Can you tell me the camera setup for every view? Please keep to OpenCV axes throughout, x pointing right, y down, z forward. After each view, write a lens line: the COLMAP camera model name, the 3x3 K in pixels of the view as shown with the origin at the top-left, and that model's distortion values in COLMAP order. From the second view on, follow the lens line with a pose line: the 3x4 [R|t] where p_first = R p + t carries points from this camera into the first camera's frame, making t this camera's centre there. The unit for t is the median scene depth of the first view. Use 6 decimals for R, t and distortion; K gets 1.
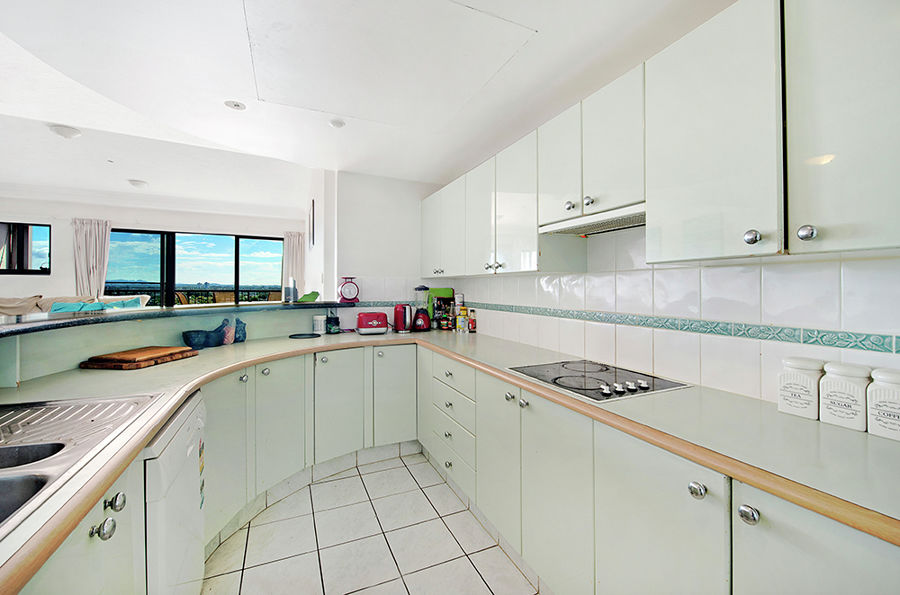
lens RADIAL K [[369.4, 0, 449.6], [0, 369.4, 293.0], [0, 0, 1]] dist [0.000375, 0.000027]
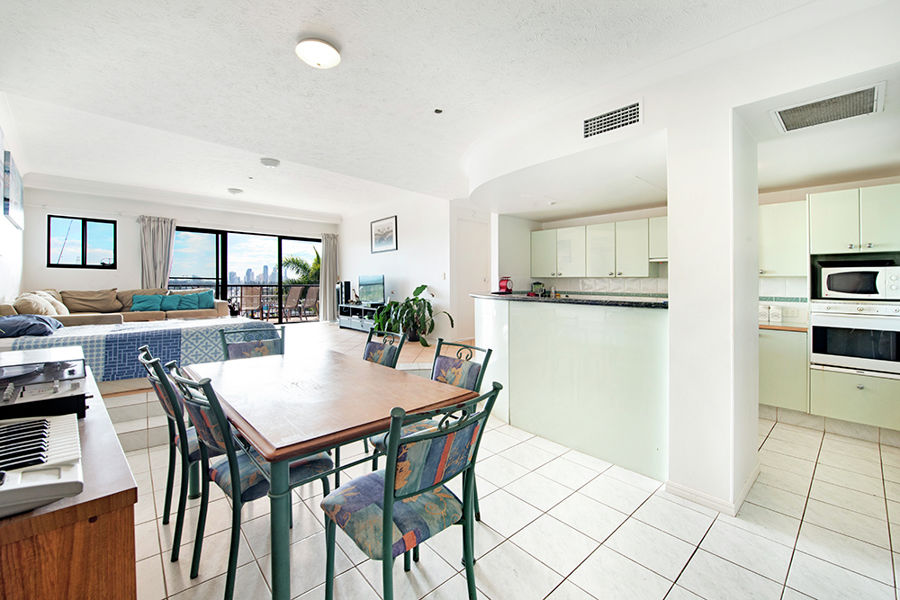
lens RADIAL K [[366.4, 0, 457.0], [0, 366.4, 293.6], [0, 0, 1]] dist [-0.004807, -0.000737]
pose [[0.949127, -0.005749, 0.314842, -0.479343], [0.001229, 0.999893, 0.014554, 0.004698], [-0.314892, -0.013426, 0.949032, -0.259323]]
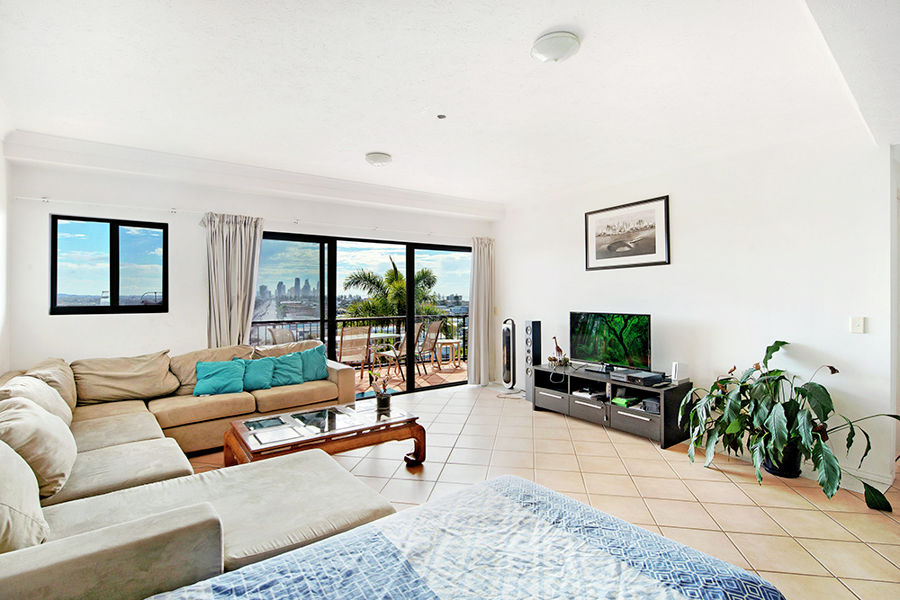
lens RADIAL K [[426.1, 0, 447.1], [0, 426.1, 296.6], [0, 0, 1]] dist [0.002125, 0.000719]
pose [[0.983568, -0.010435, 0.180239, -0.749297], [0.012316, 0.999881, -0.009322, -0.059806], [-0.180120, 0.011389, 0.983579, 0.272261]]
